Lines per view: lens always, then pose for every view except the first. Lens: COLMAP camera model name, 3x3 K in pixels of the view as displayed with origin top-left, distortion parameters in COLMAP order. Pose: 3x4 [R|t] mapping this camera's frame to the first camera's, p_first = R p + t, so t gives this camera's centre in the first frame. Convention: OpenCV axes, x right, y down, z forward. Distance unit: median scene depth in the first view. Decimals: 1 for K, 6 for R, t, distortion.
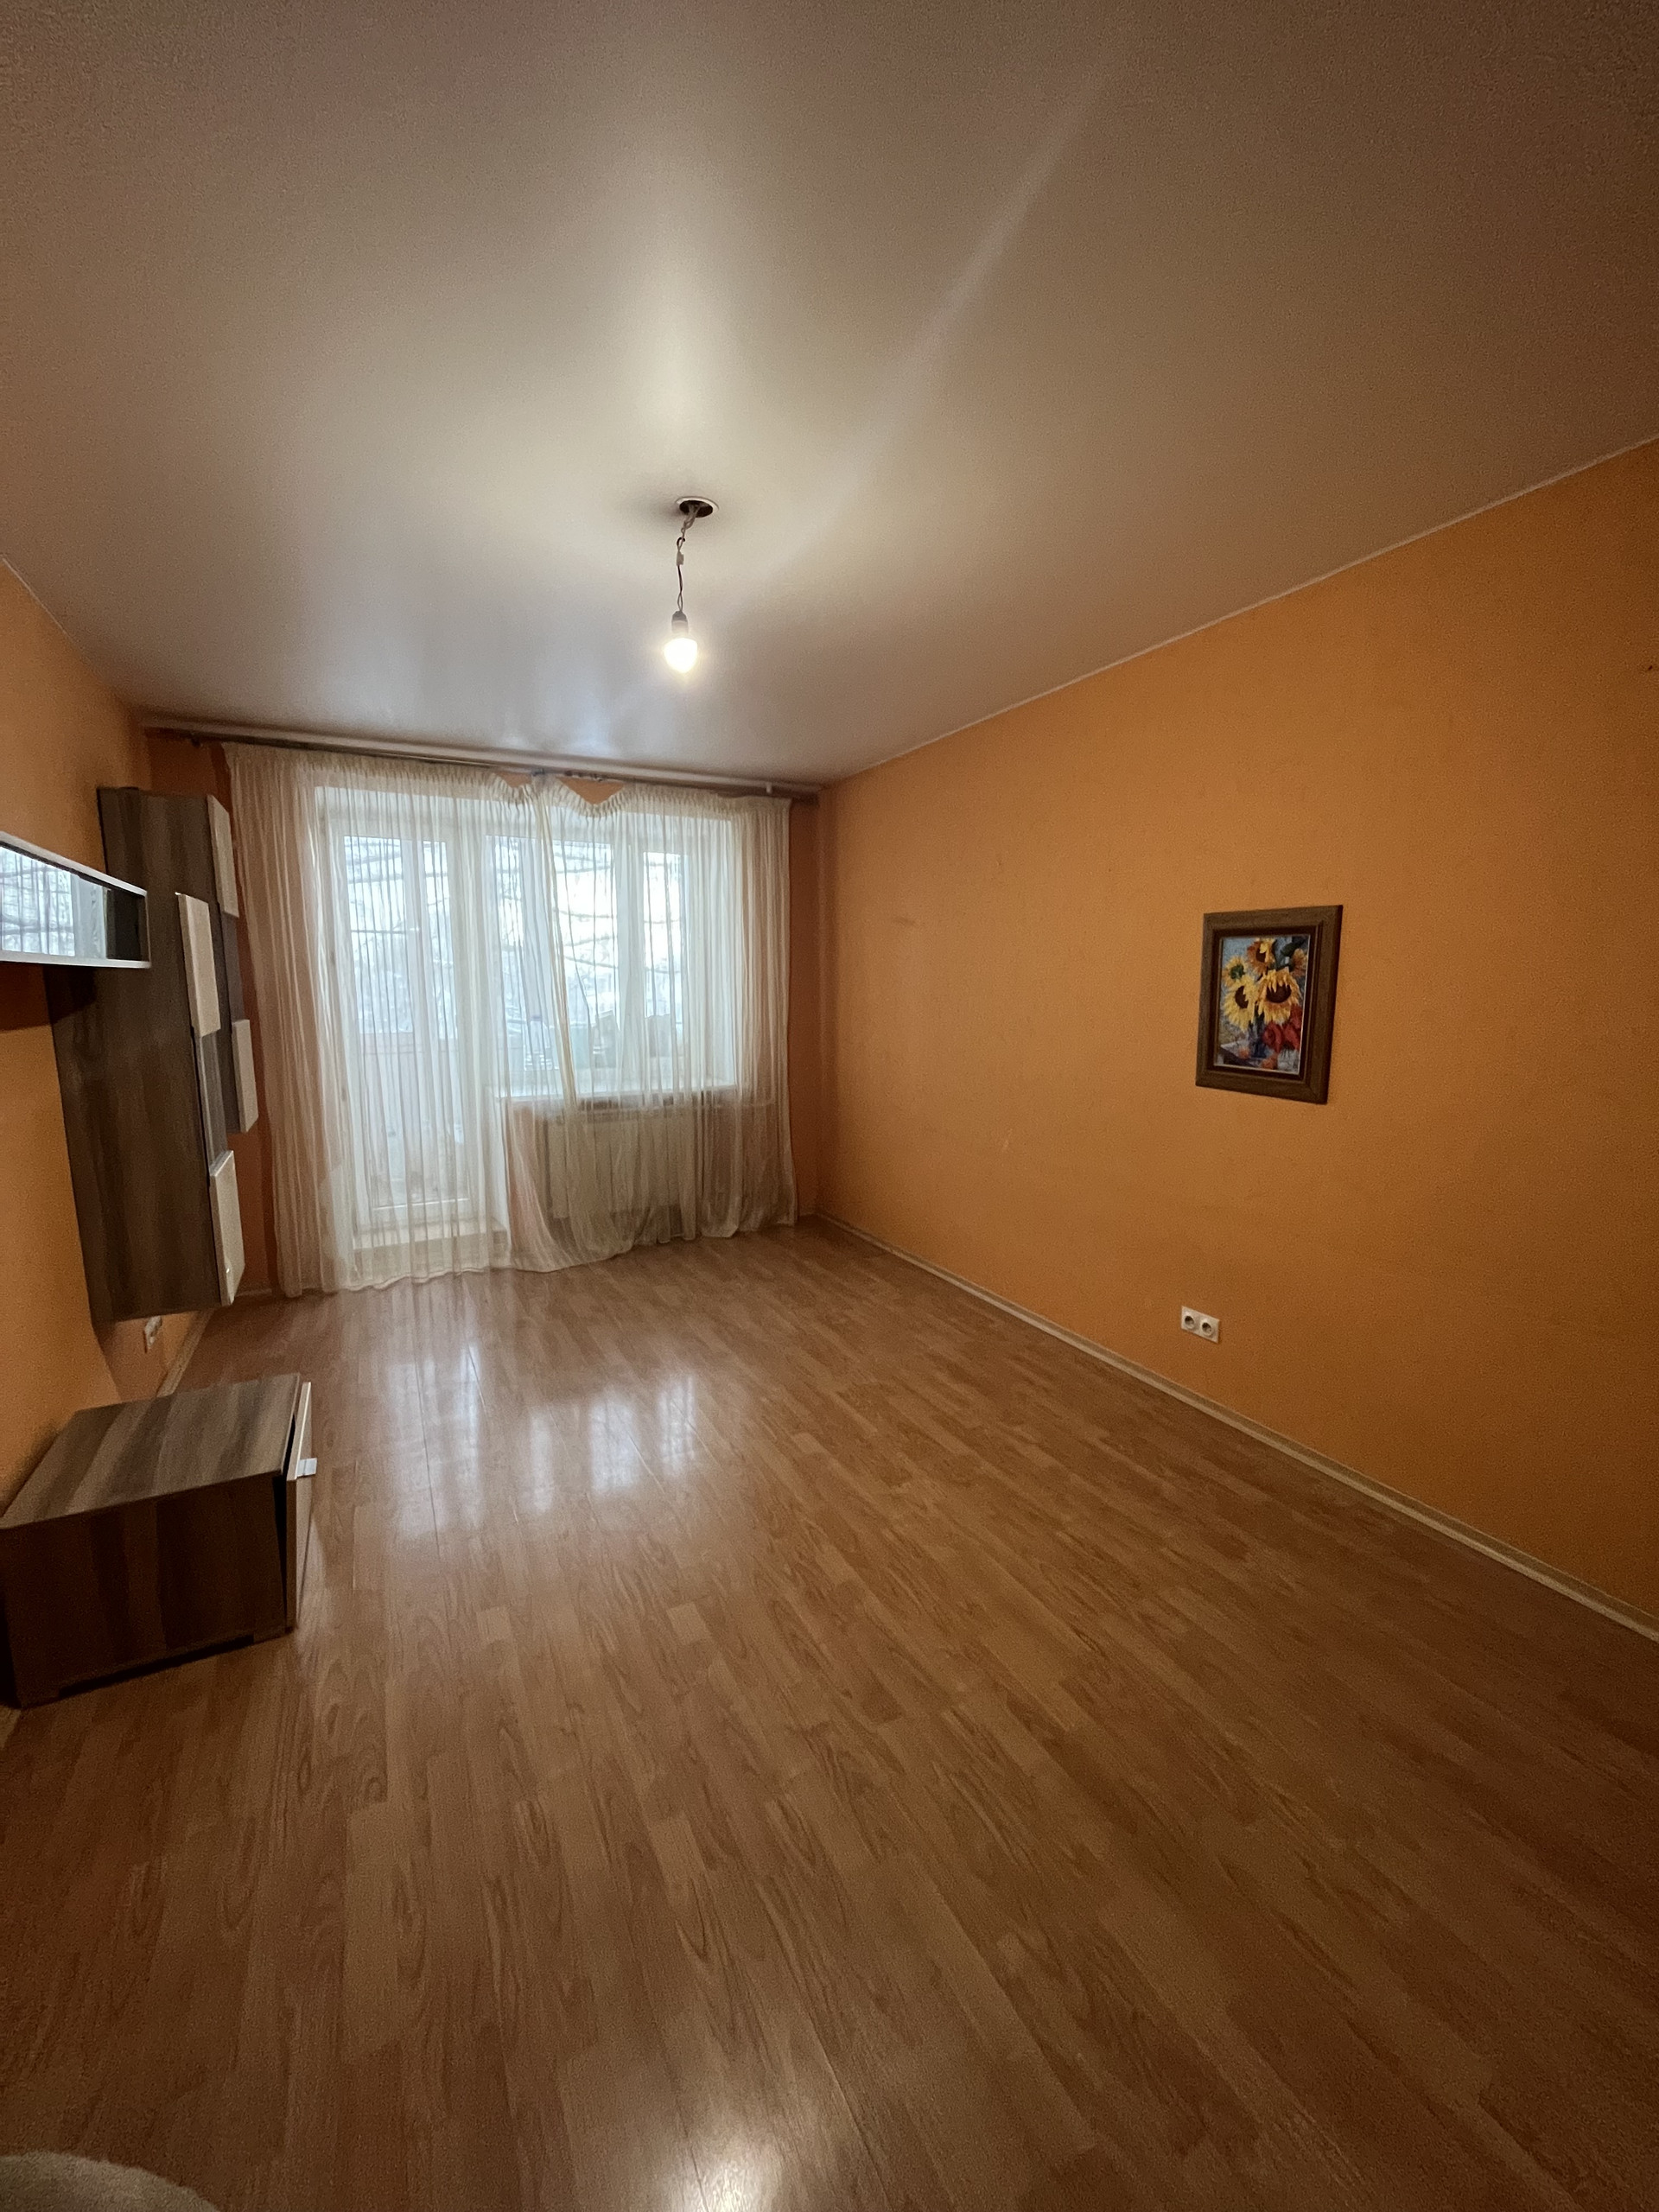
lens RADIAL K [[897.0, 0, 830.8], [0, 897.0, 1105.6], [0, 0, 1]] dist [-0.003544, -0.001167]
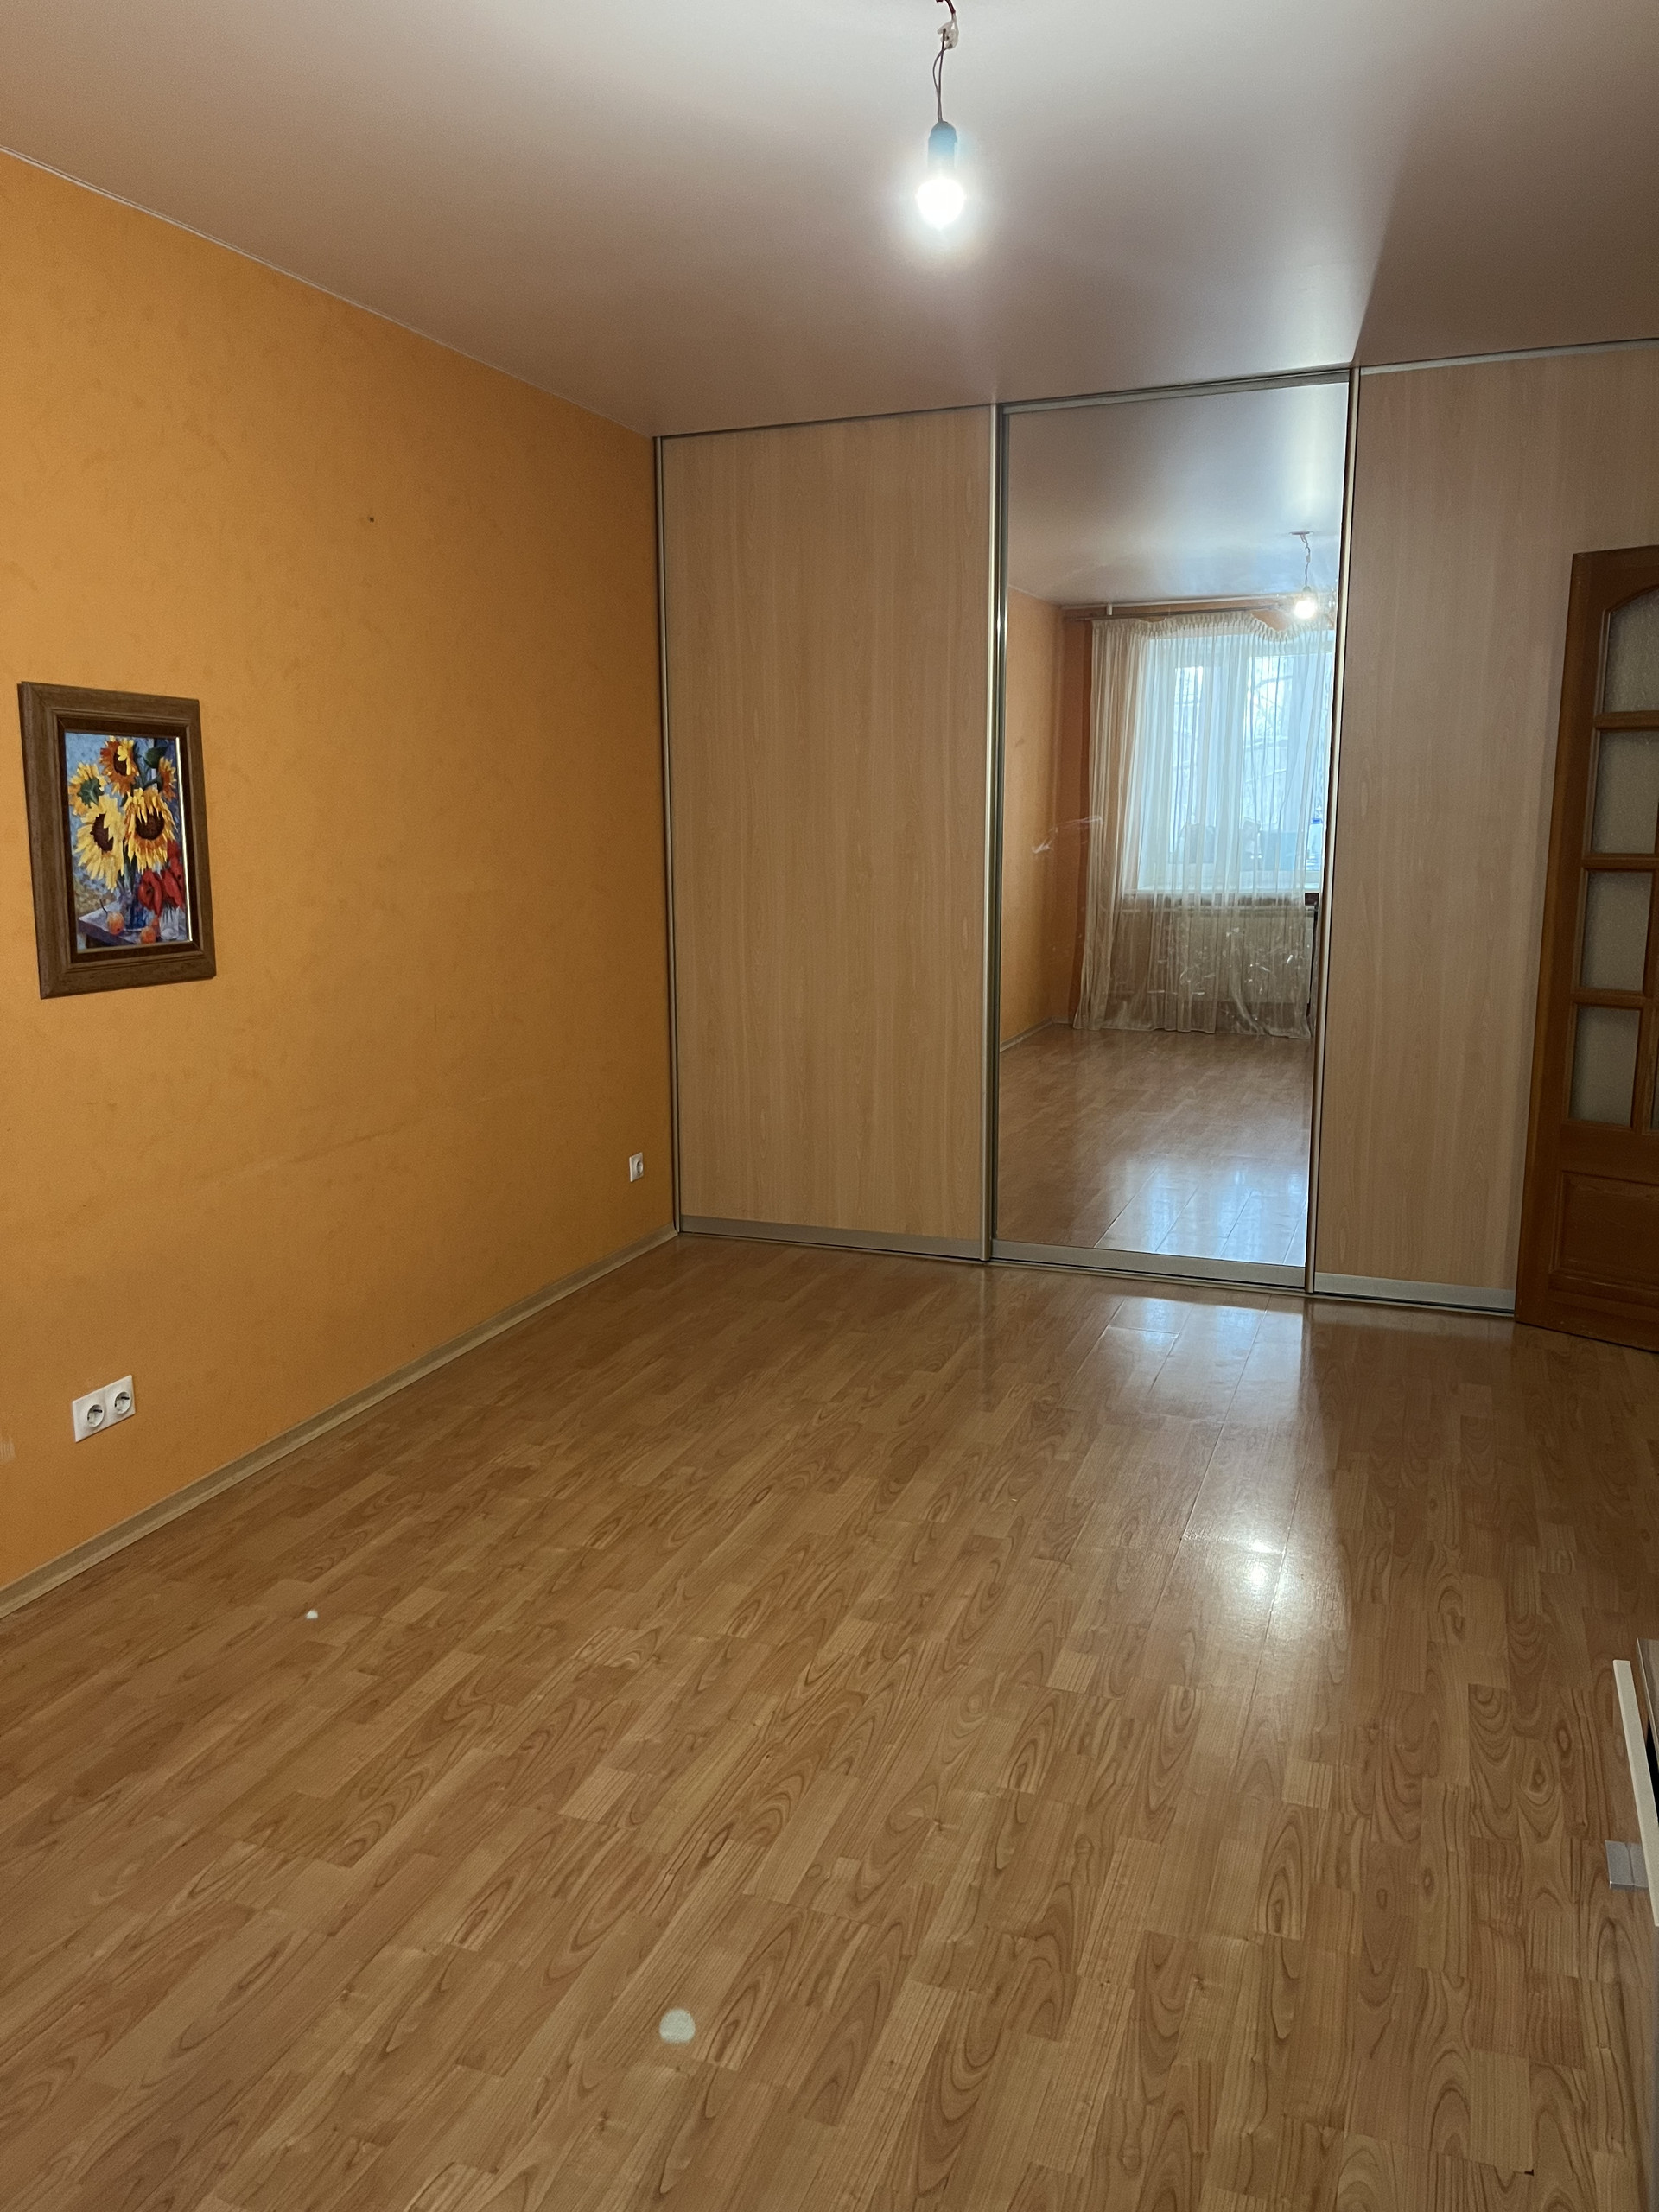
lens RADIAL K [[1655.0, 0, 826.9], [0, 1655.0, 1106.9], [0, 0, 1]] dist [0.003394, -0.004818]
pose [[-0.676638, -0.121910, 0.726153, -0.730003], [0.115948, 0.956253, 0.268583, -0.193521], [-0.727129, 0.265929, -0.632902, 1.444371]]
